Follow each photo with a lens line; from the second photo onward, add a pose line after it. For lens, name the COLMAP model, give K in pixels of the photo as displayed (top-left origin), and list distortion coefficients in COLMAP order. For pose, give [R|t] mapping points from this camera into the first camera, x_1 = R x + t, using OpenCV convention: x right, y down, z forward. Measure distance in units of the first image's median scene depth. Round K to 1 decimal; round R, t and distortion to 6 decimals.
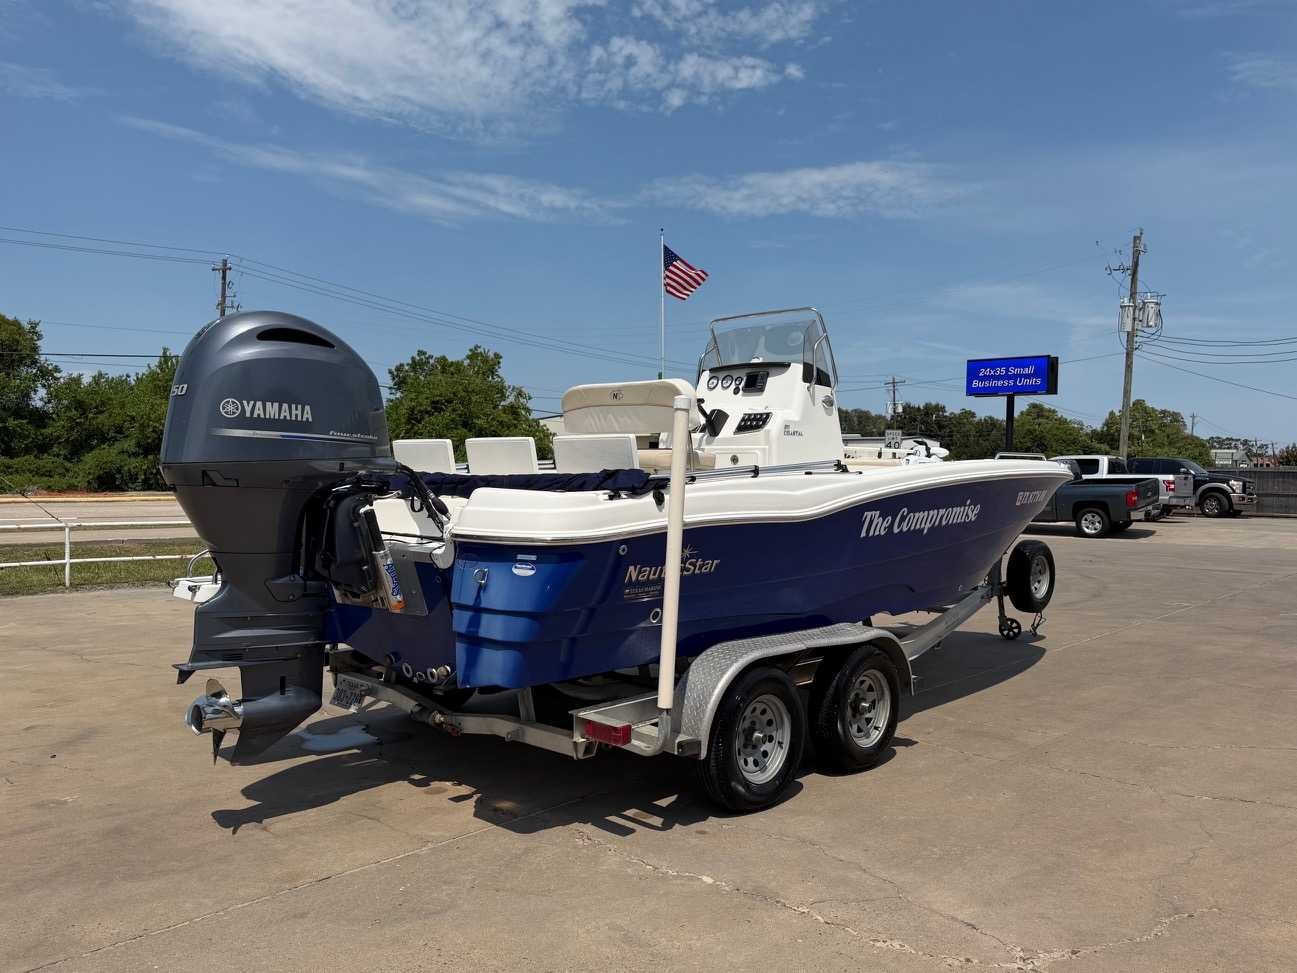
lens RADIAL K [[1000.7, 0, 648.5], [0, 1000.7, 486.5], [0, 0, 1]] dist [0.088910, -0.137401]
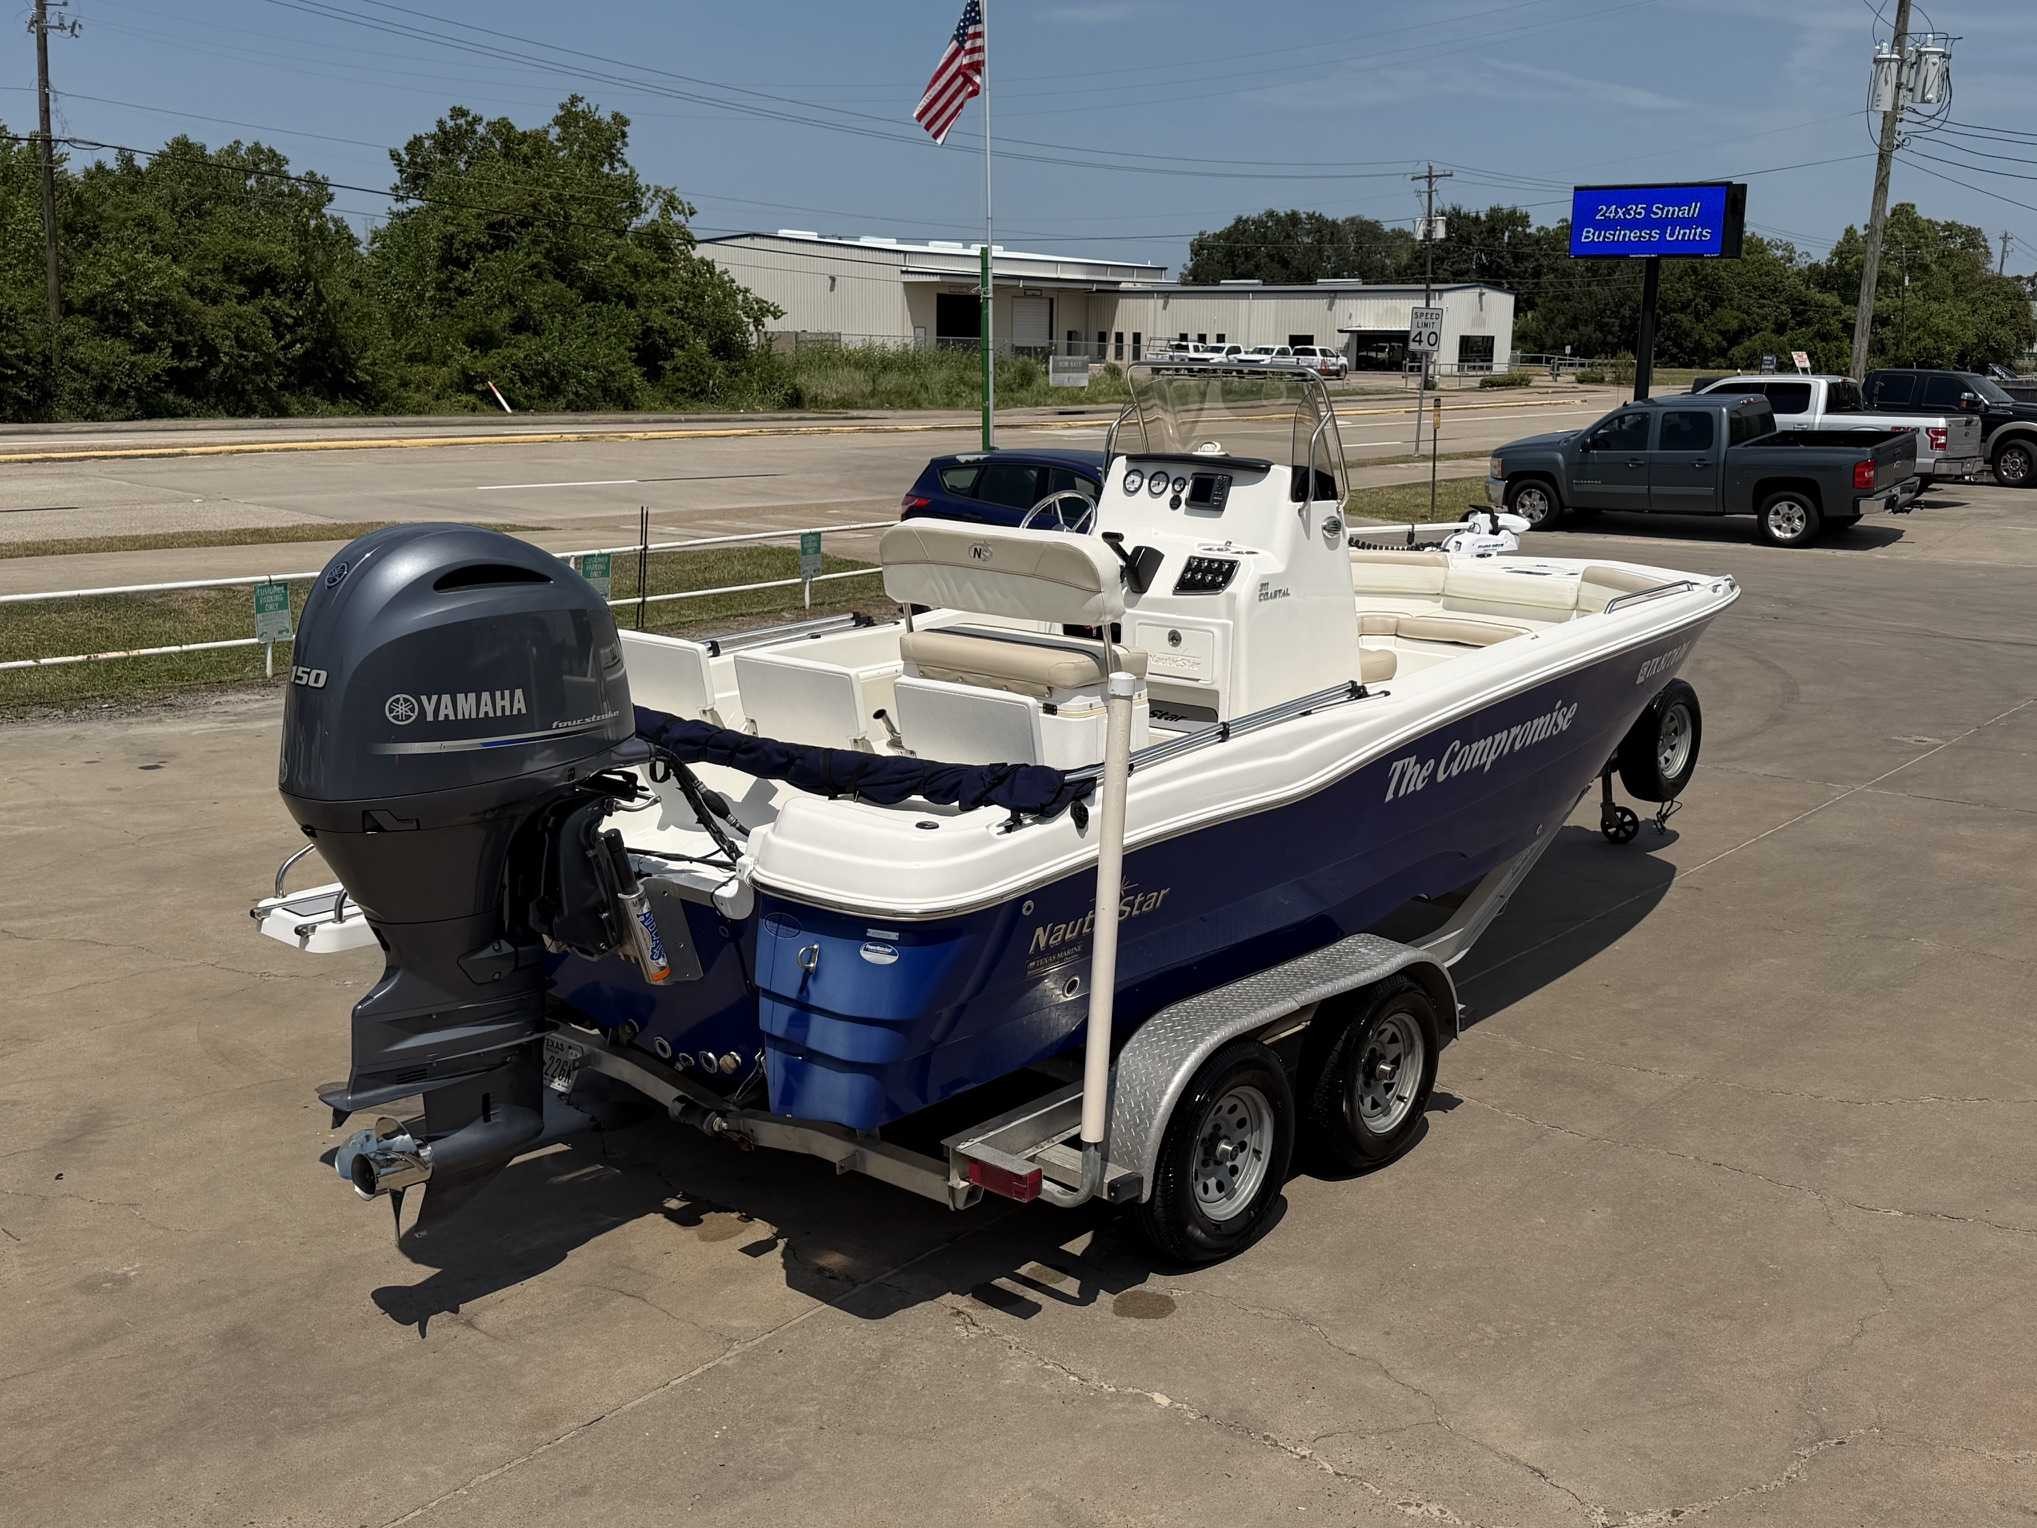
lens RADIAL K [[1987.4, 0, 1068.5], [0, 1987.4, 717.3], [0, 0, 1]] dist [0.141585, -0.284284]
pose [[0.997680, -0.010172, 0.067307, -0.067276], [-0.001457, 0.985353, 0.170522, -0.219652], [-0.068056, -0.170224, 0.983052, -0.188189]]
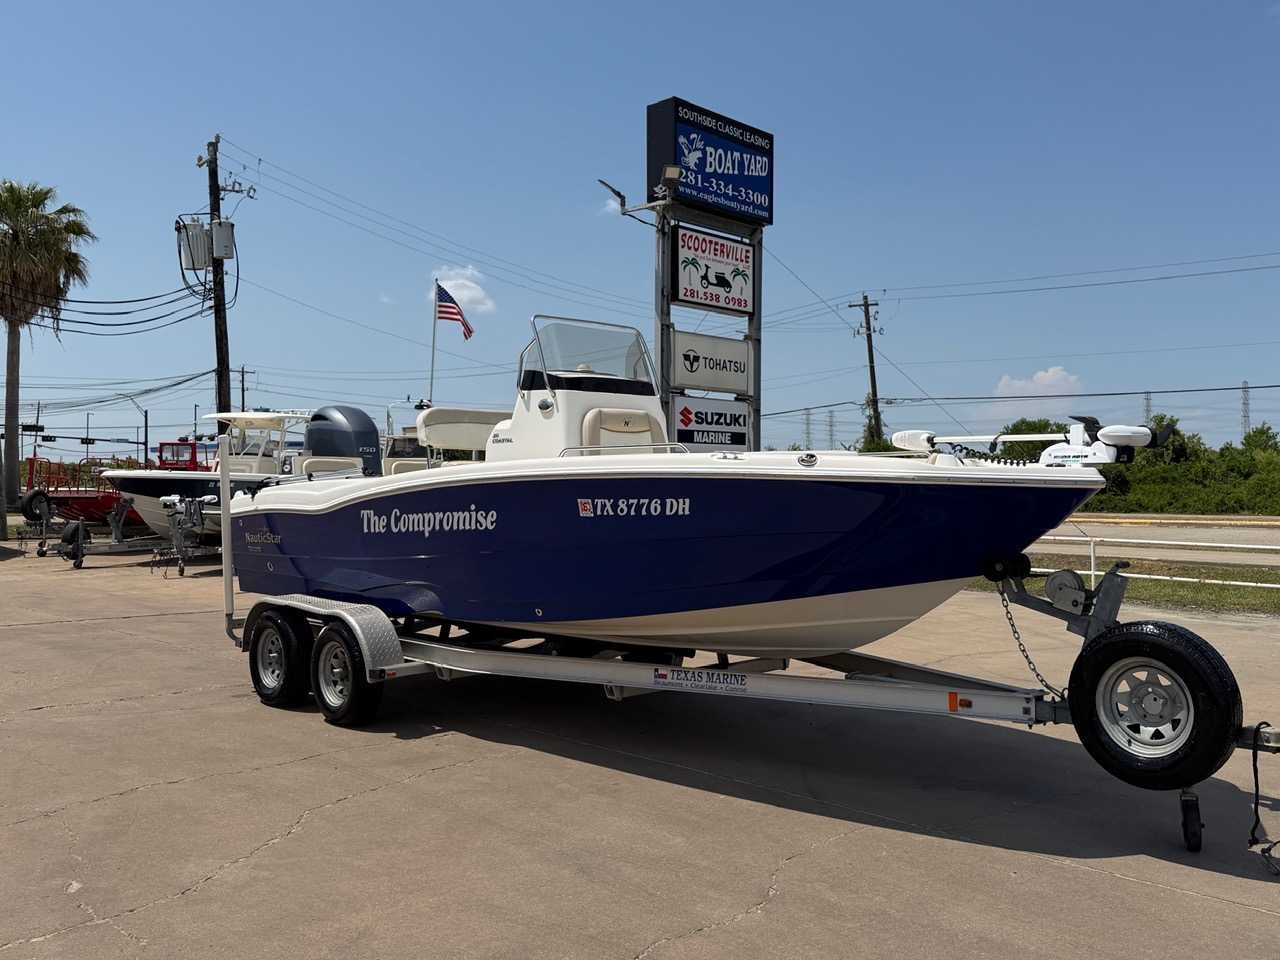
lens RADIAL K [[1072.6, 0, 698.1], [0, 1072.6, 449.1], [0, 0, 1]] dist [0.113575, -0.188820]
pose [[0.007205, -0.045192, -0.998952, 1.563829], [-0.018076, 0.998809, -0.045316, 0.004132], [0.999811, 0.018383, 0.006380, 1.454269]]
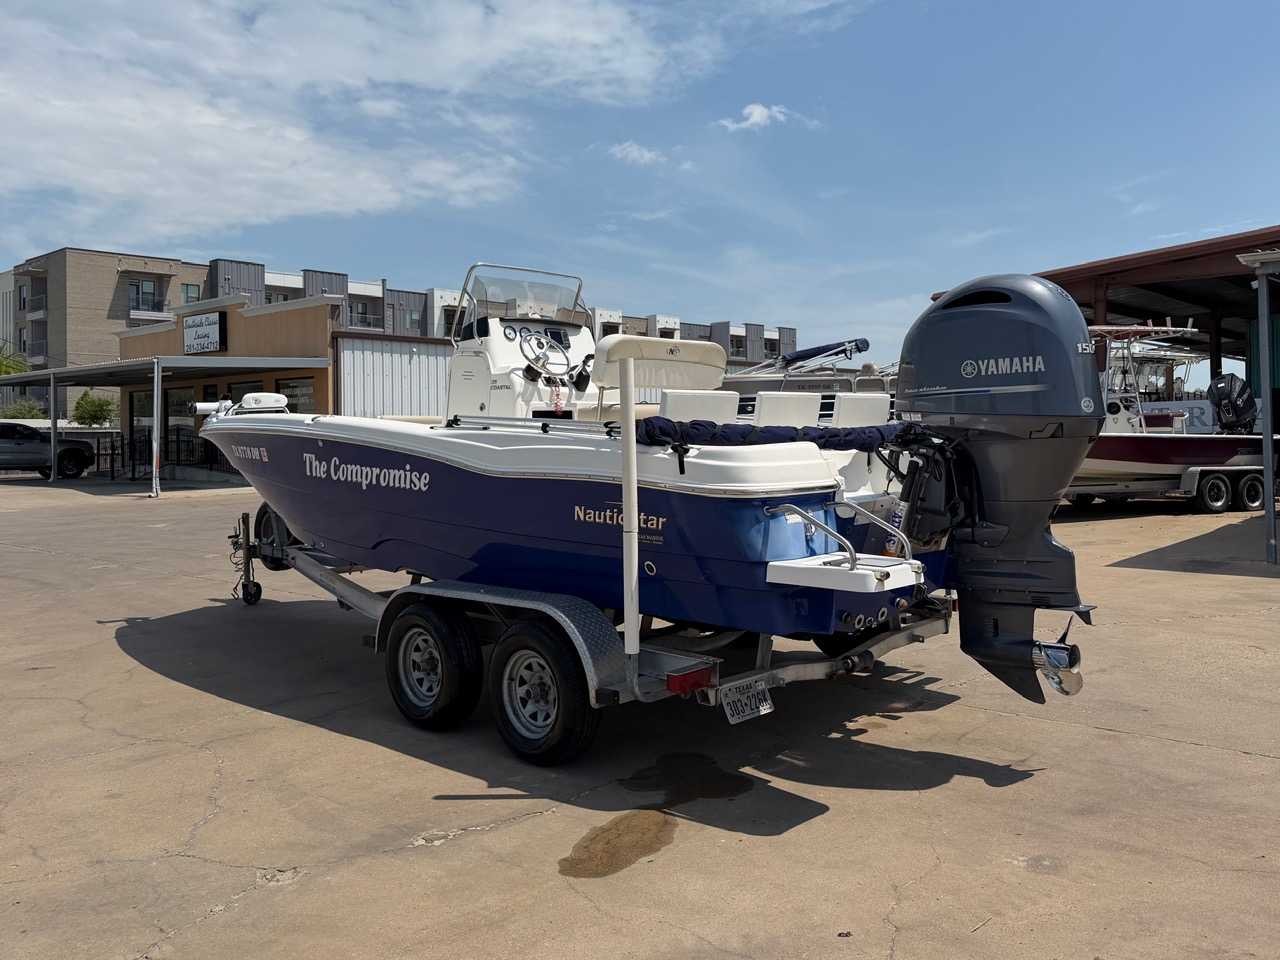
lens RADIAL K [[1022.6, 0, 700.2], [0, 1022.6, 427.1], [0, 0, 1]] dist [0.158036, -0.346267]
pose [[-0.041314, -0.005863, 0.999129, -1.212415], [0.027875, 0.999587, 0.007018, -0.023415], [-0.998757, 0.028141, -0.041134, 1.148332]]
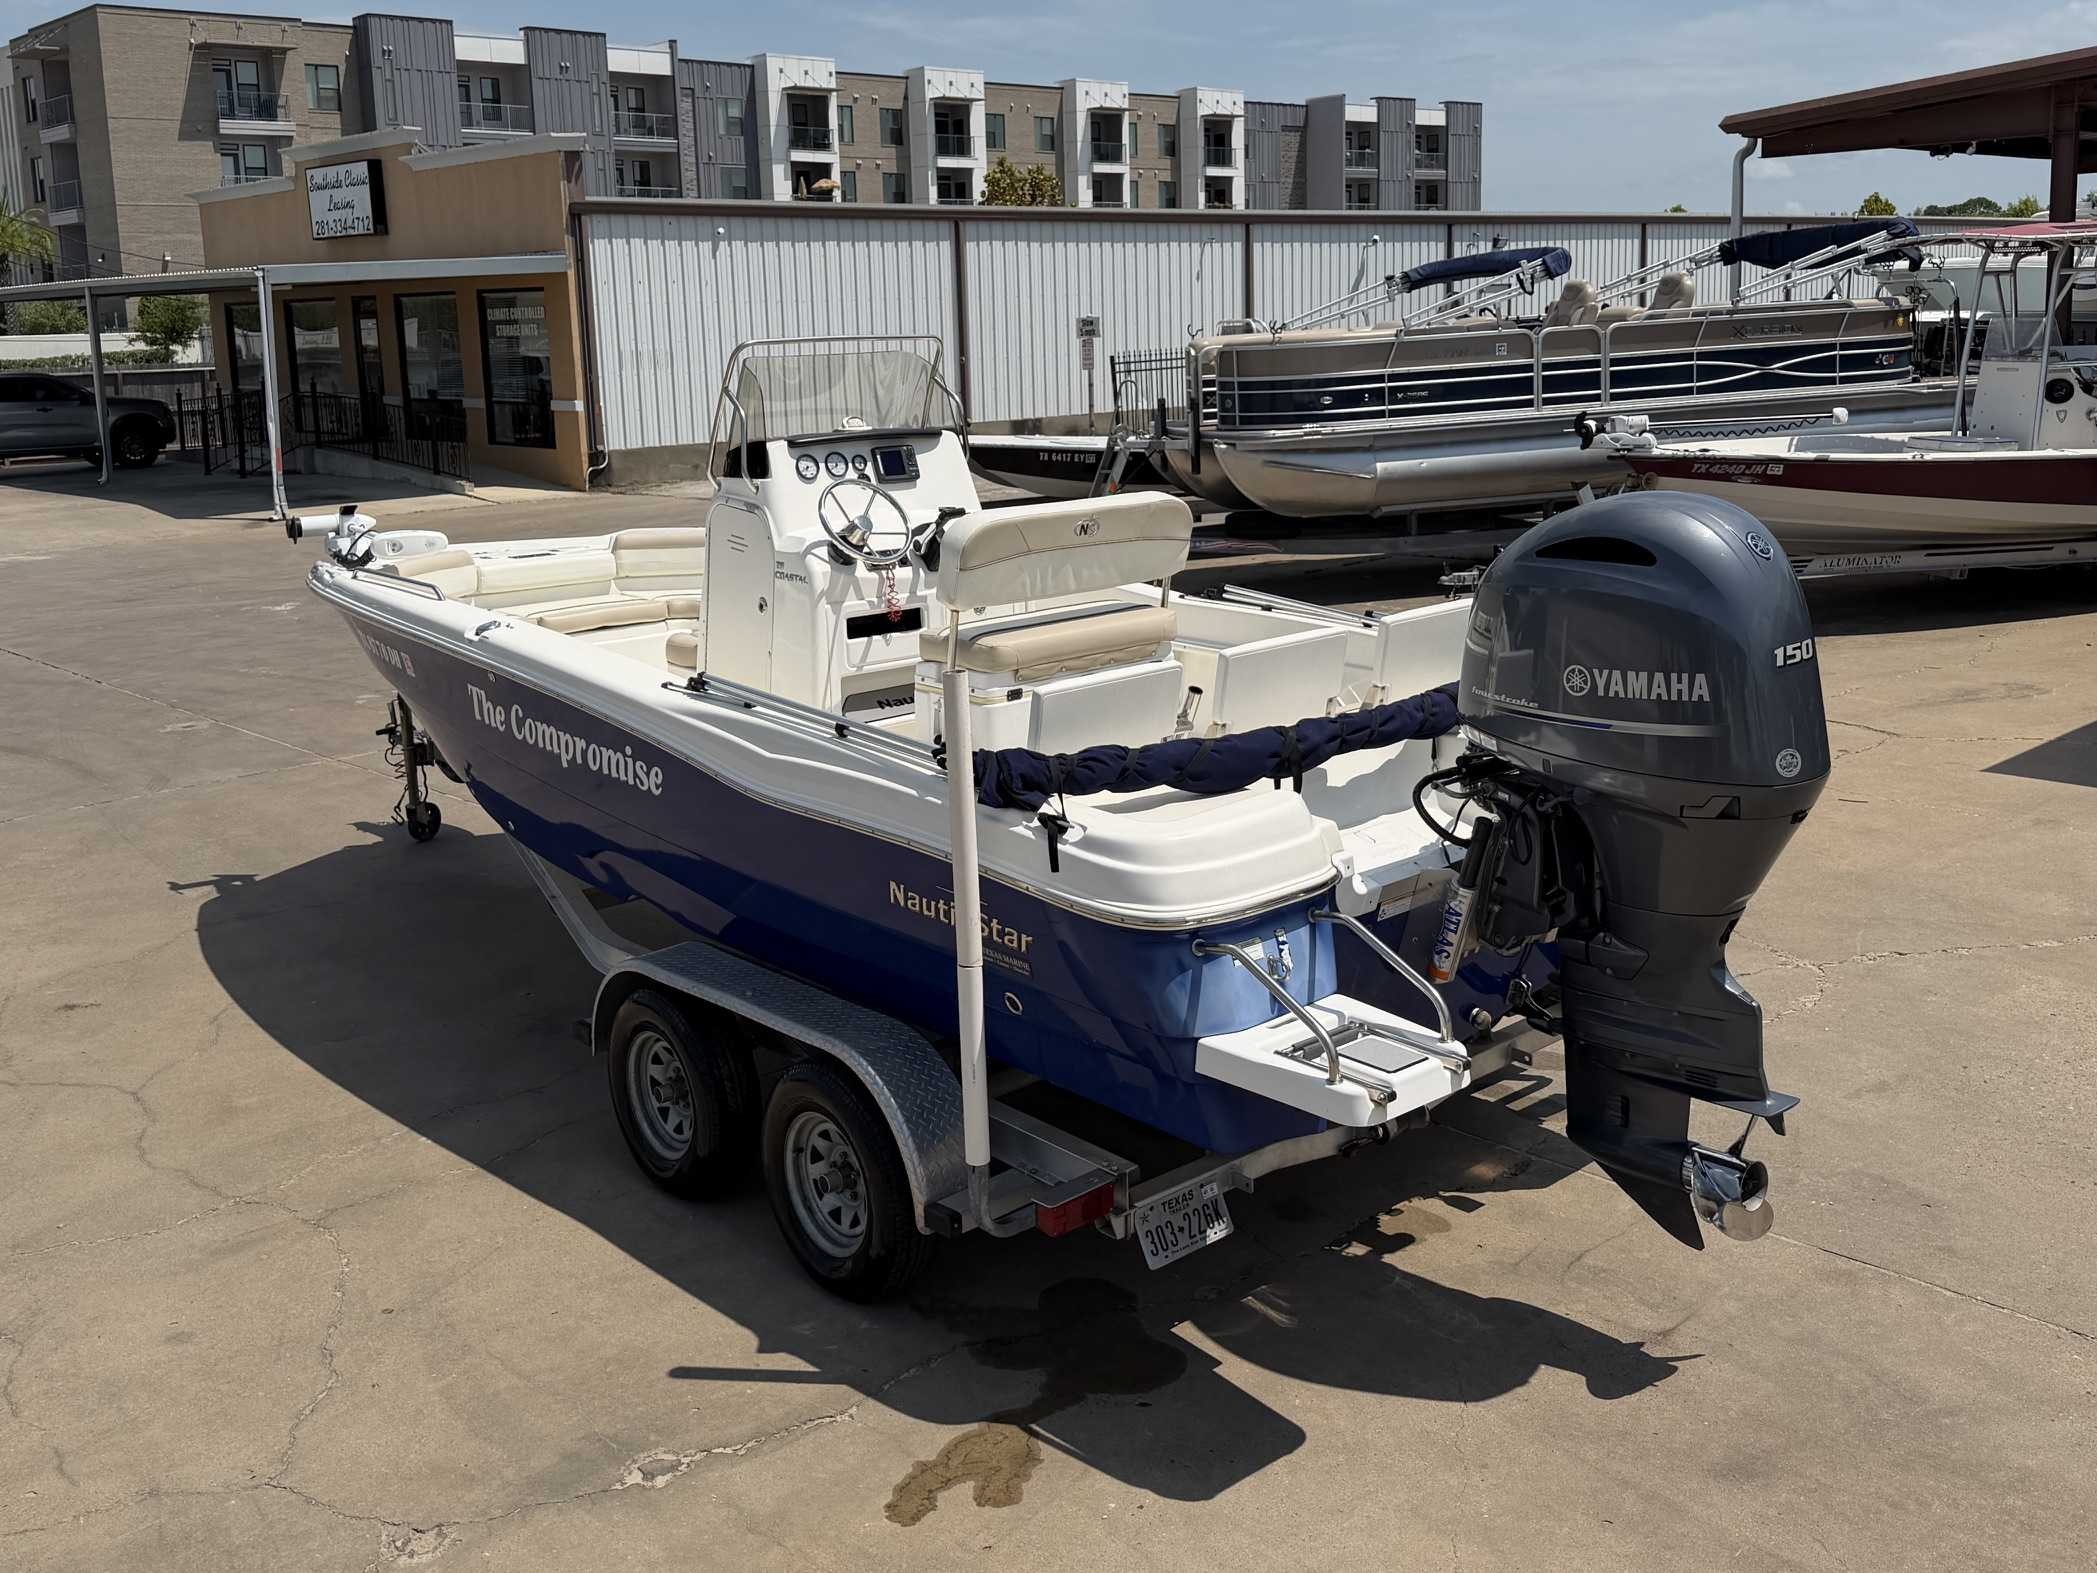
lens RADIAL K [[1959.6, 0, 1052.6], [0, 1959.6, 613.1], [0, 0, 1]] dist [0.137144, -0.297341]
pose [[0.077512, -0.164678, 0.983297, -1.265320], [0.047595, 0.985751, 0.161337, -0.250420], [-0.995855, 0.034294, 0.084245, 1.047998]]
